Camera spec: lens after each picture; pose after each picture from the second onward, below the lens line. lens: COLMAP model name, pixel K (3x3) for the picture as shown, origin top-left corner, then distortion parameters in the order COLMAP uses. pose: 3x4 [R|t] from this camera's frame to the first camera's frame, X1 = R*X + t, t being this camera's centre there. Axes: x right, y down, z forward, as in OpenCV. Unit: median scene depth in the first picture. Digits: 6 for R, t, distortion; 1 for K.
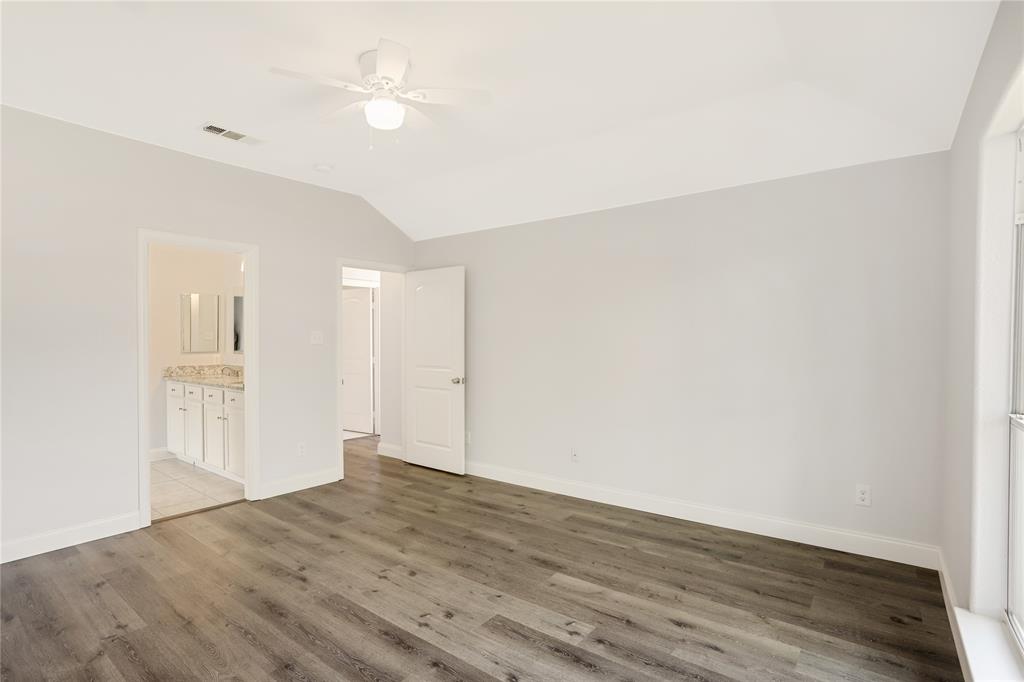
lens RADIAL K [[503.3, 0, 506.3], [0, 503.3, 343.2], [0, 0, 1]] dist [-0.065536, 0.027846]
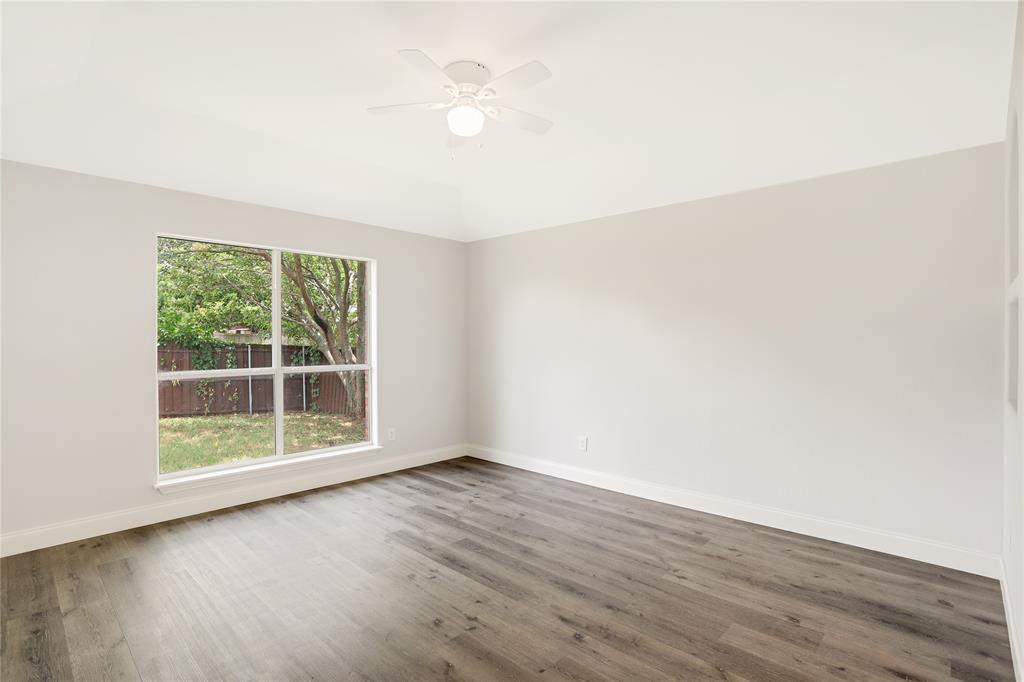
lens RADIAL K [[503.3, 0, 506.3], [0, 503.3, 343.2], [0, 0, 1]] dist [-0.065536, 0.027846]
pose [[-0.994663, 0.000774, 0.103174, -0.390844], [0.002479, 0.999863, 0.016393, -0.014960], [-0.103147, 0.016562, -0.994528, 1.811538]]
